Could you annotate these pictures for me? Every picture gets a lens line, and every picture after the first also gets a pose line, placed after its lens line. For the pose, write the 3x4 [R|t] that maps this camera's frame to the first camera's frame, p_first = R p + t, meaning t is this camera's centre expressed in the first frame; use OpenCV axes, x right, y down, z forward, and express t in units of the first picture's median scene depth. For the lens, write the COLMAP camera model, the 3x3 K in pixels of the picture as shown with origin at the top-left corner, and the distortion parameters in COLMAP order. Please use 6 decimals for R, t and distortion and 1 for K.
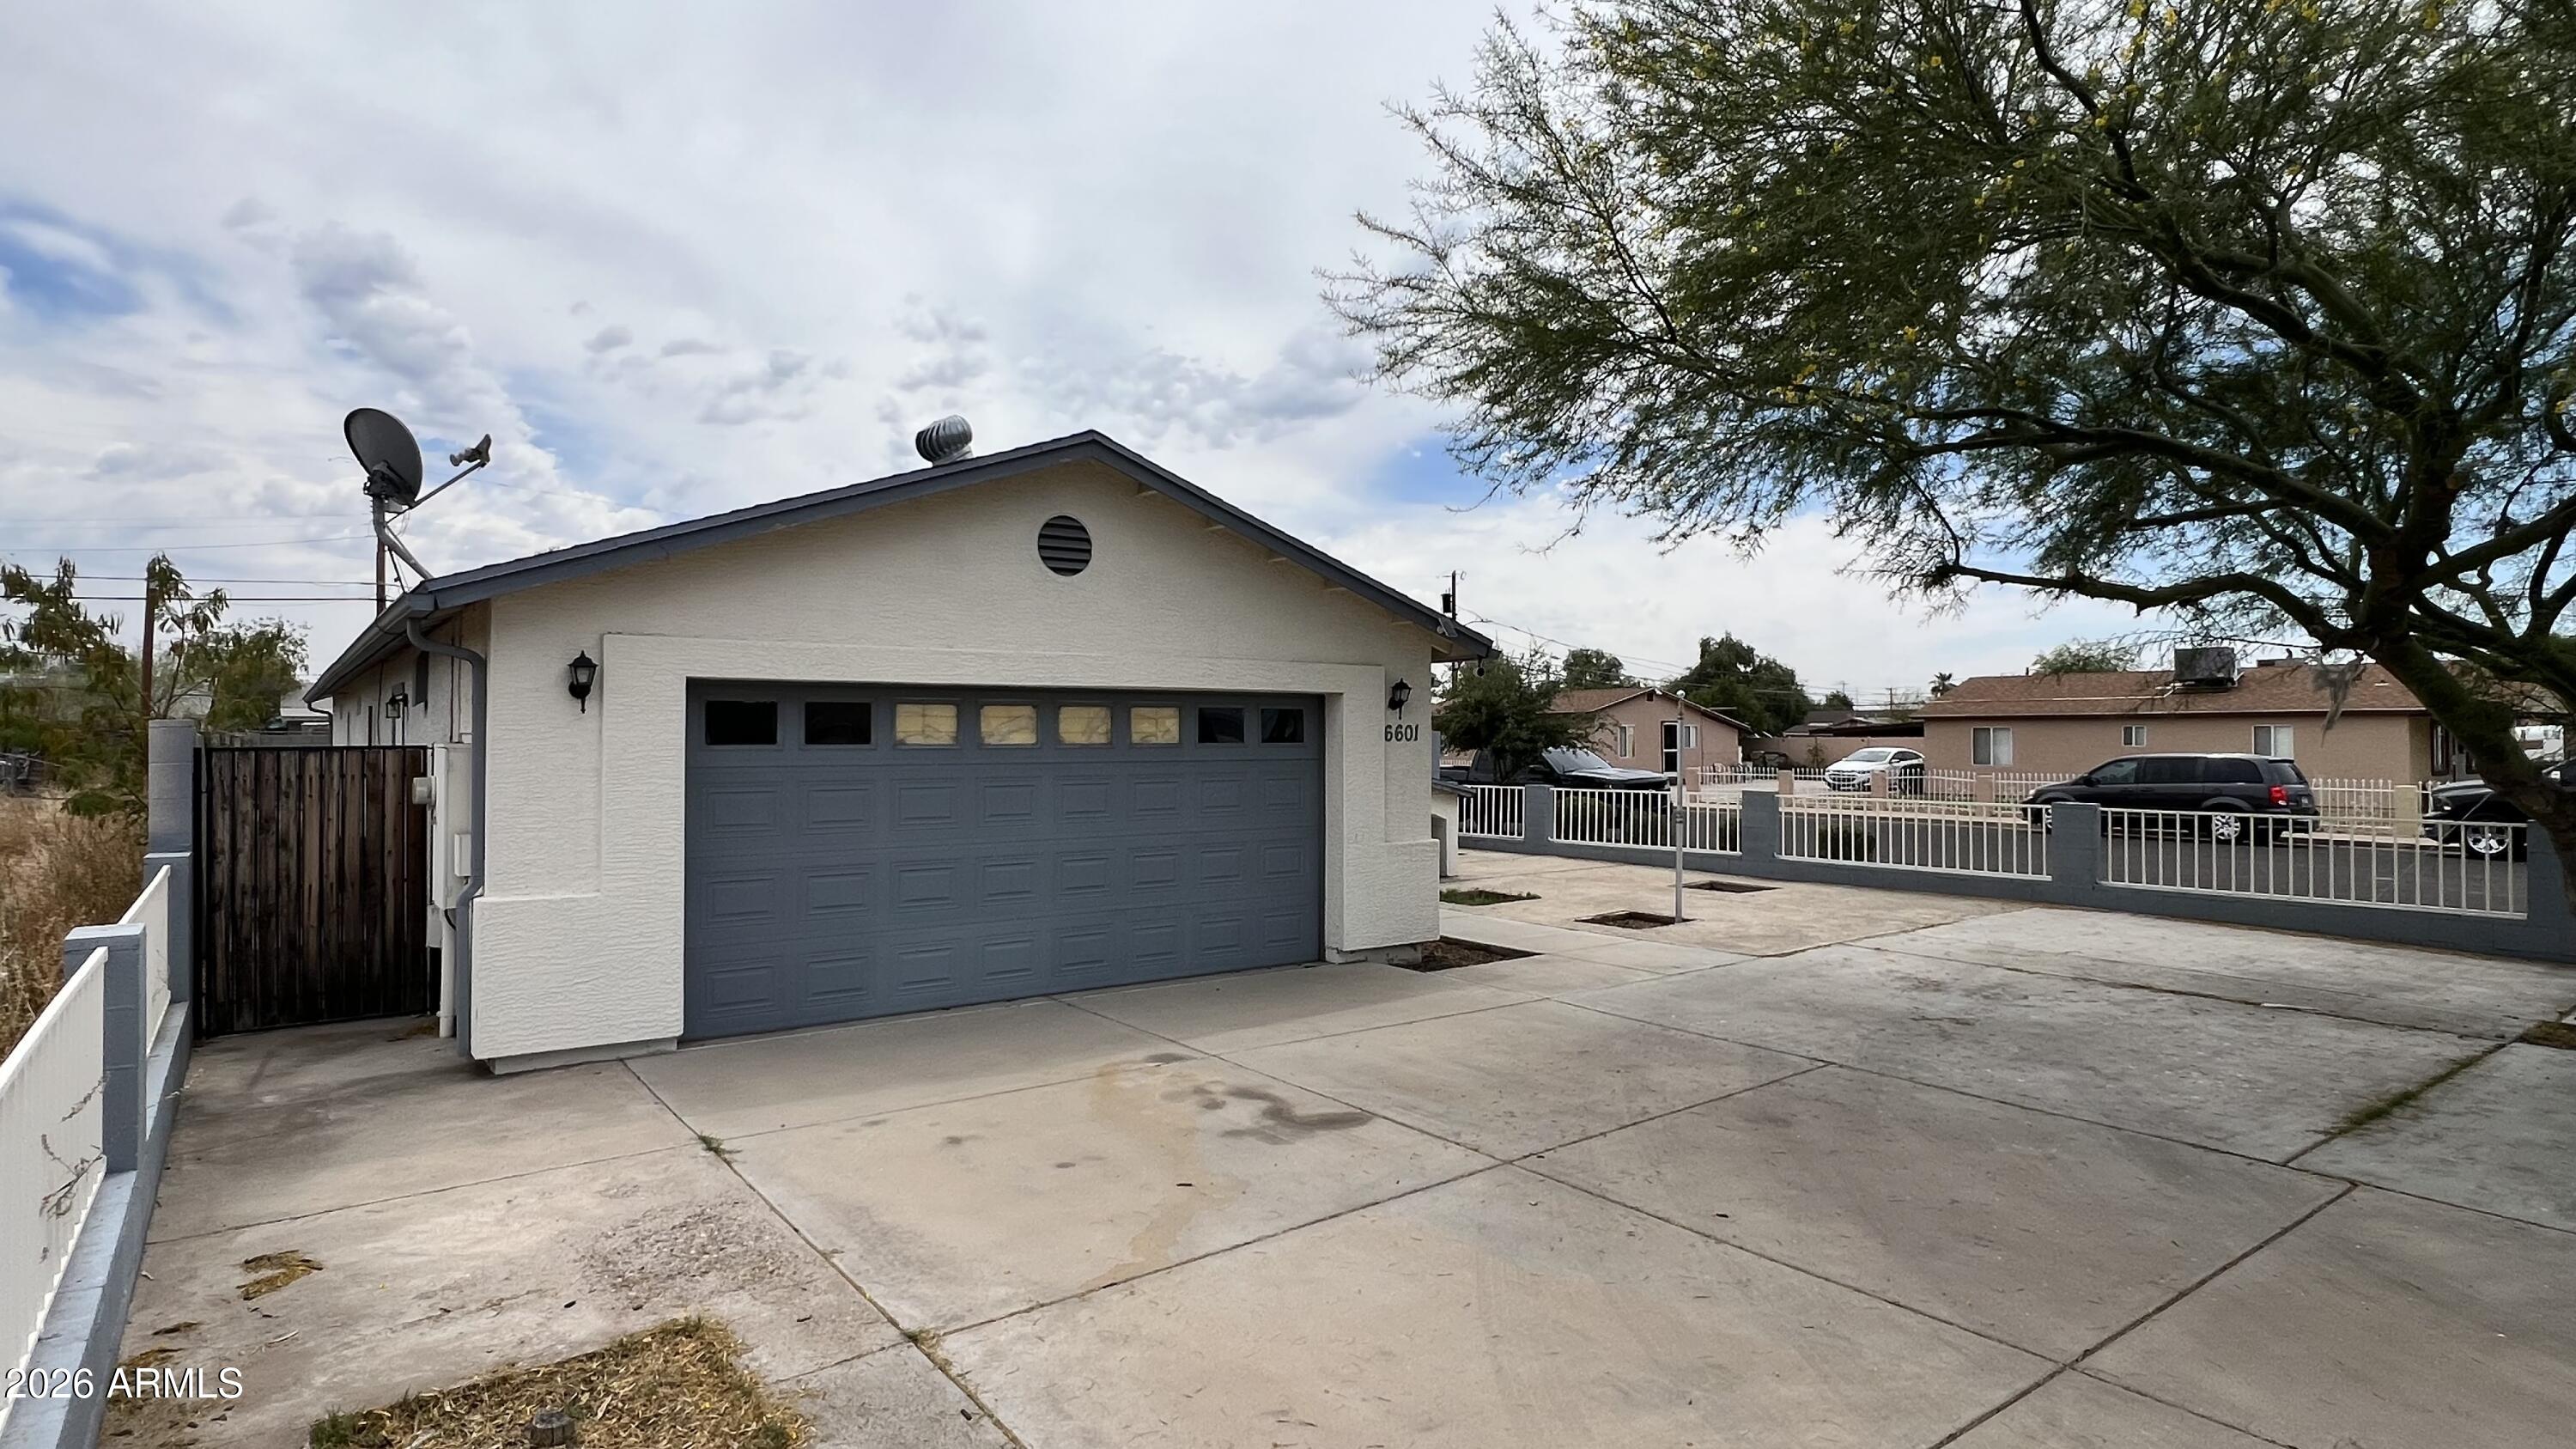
lens RADIAL K [[1350.6, 0, 1284.0], [0, 1350.6, 725.1], [0, 0, 1]] dist [-0.002042, 0.001922]
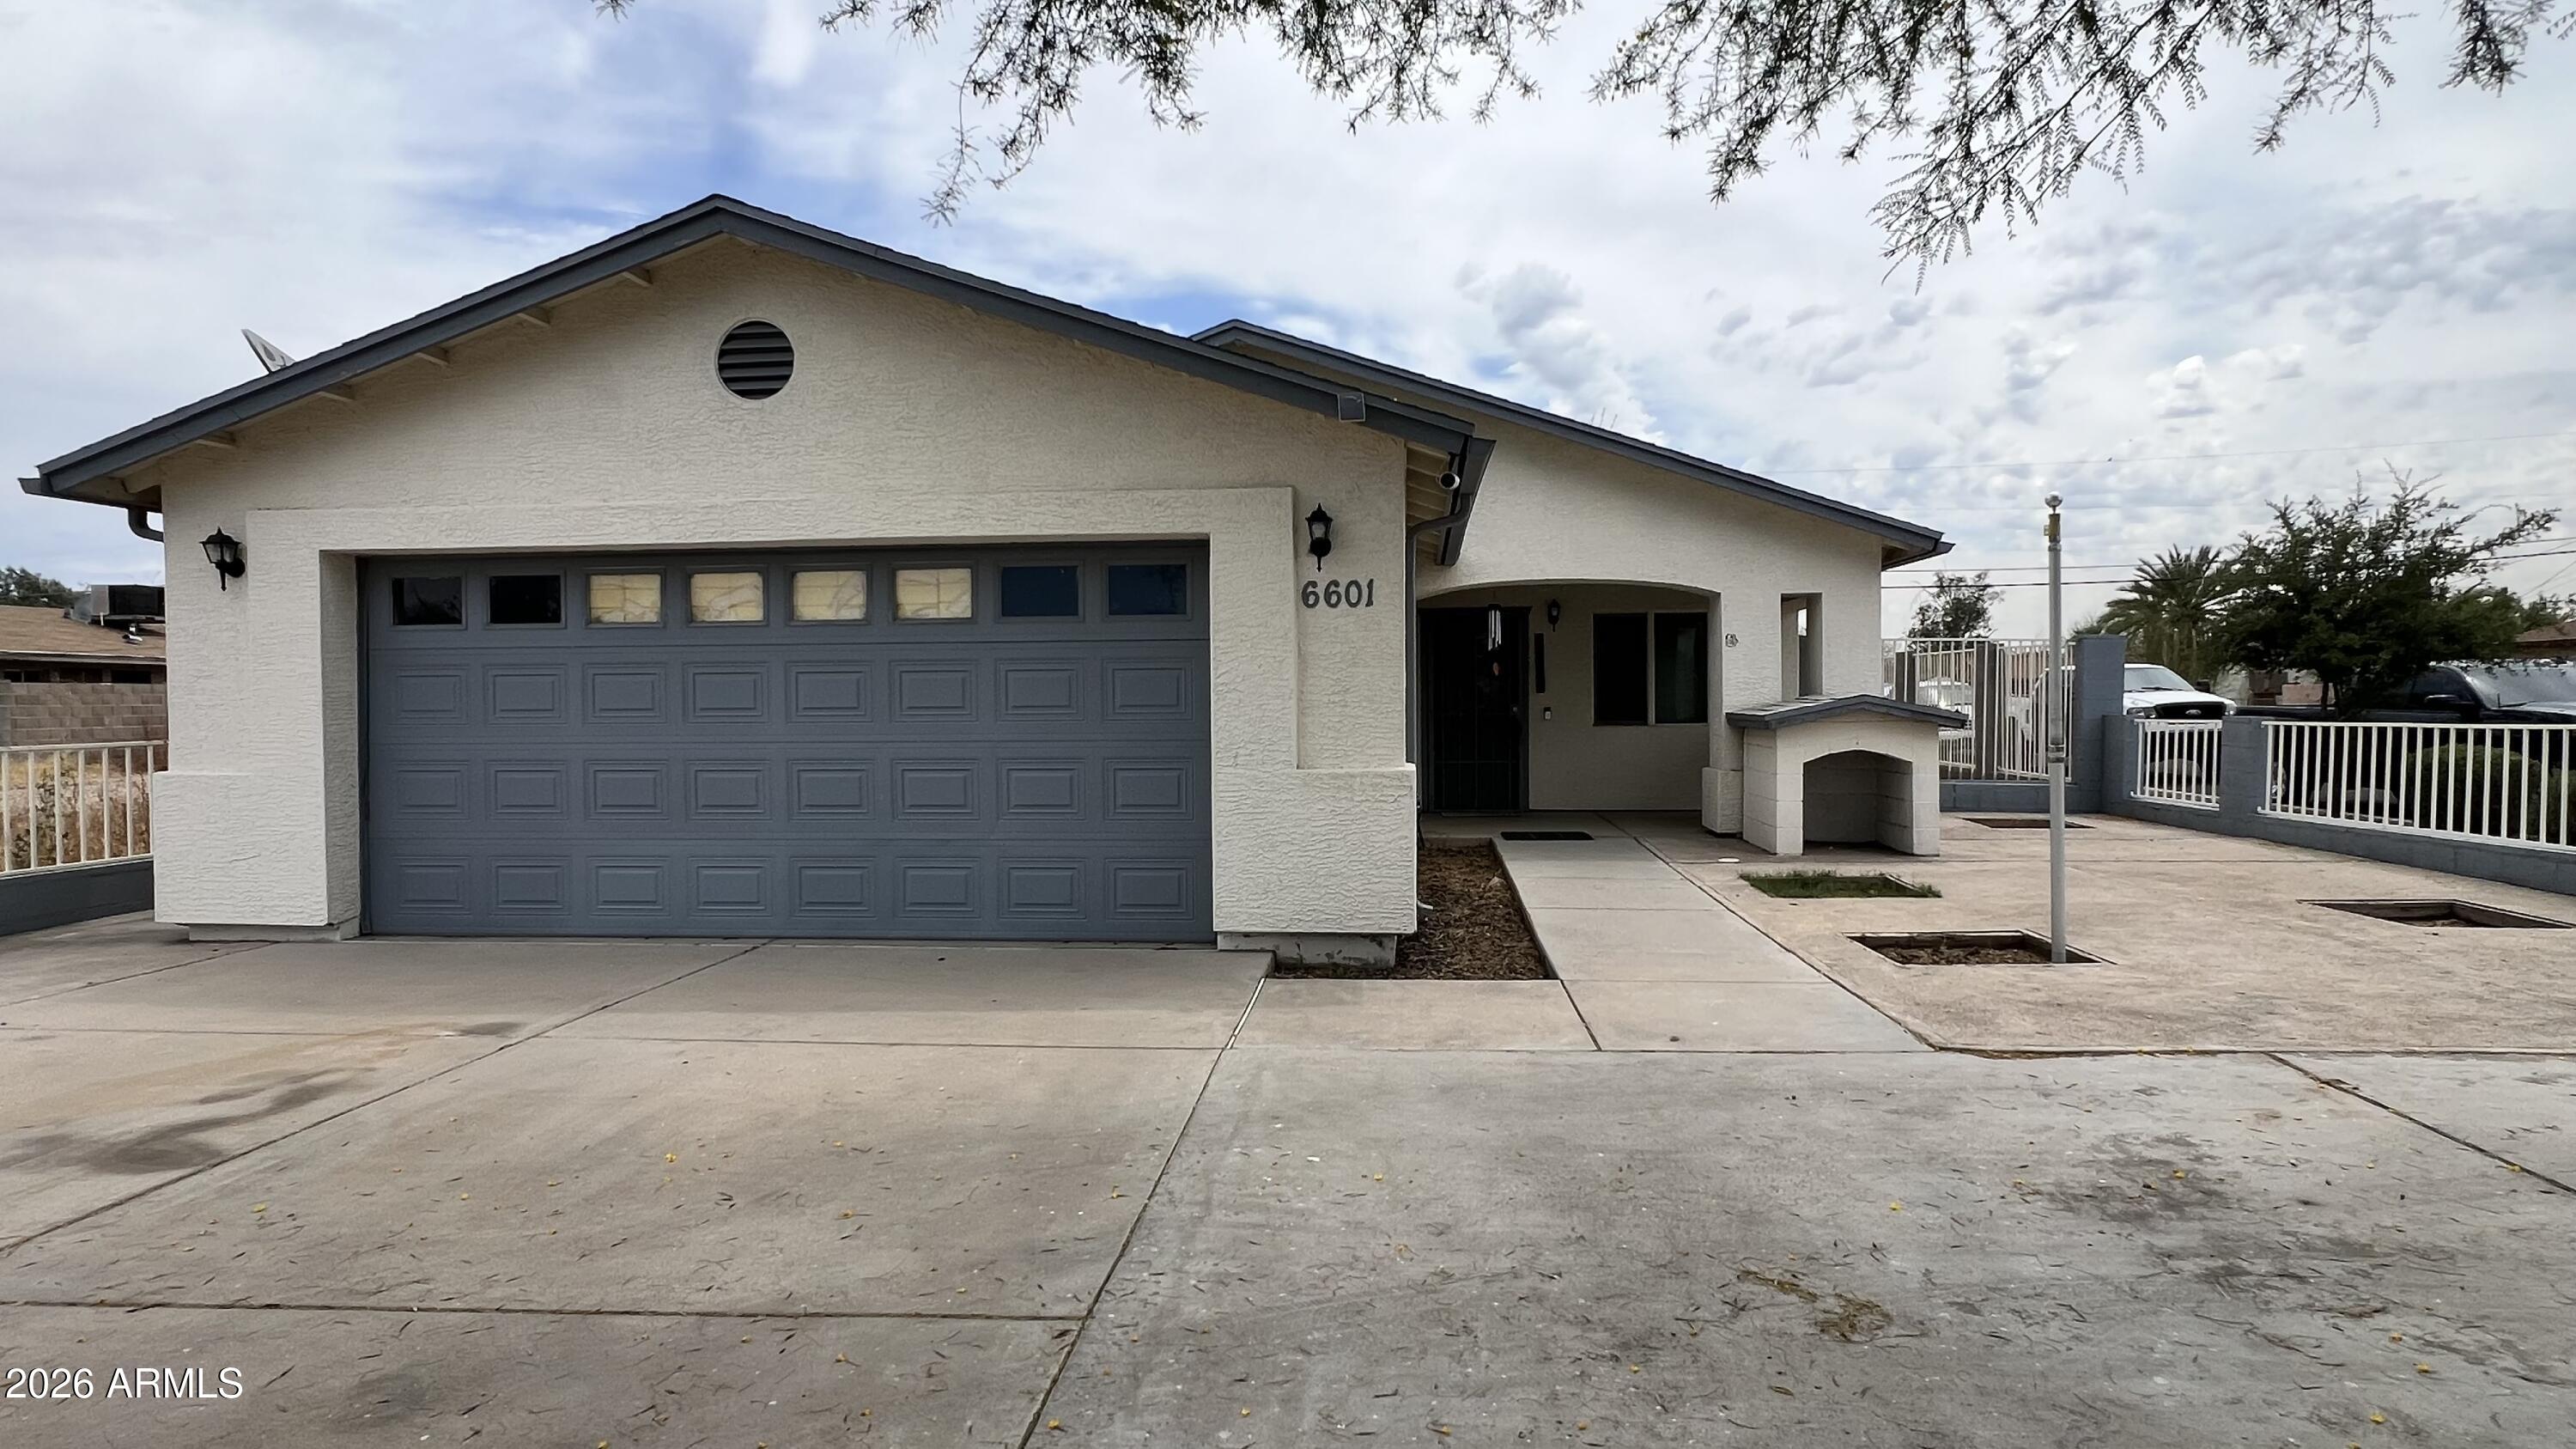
lens RADIAL K [[1350.6, 0, 1284.0], [0, 1350.6, 725.1], [0, 0, 1]] dist [-0.002042, 0.001922]
pose [[0.738824, 0.007728, -0.673854, 0.578773], [0.013297, 0.999572, 0.026042, 0.059179], [0.673767, -0.028201, 0.738405, 0.621411]]
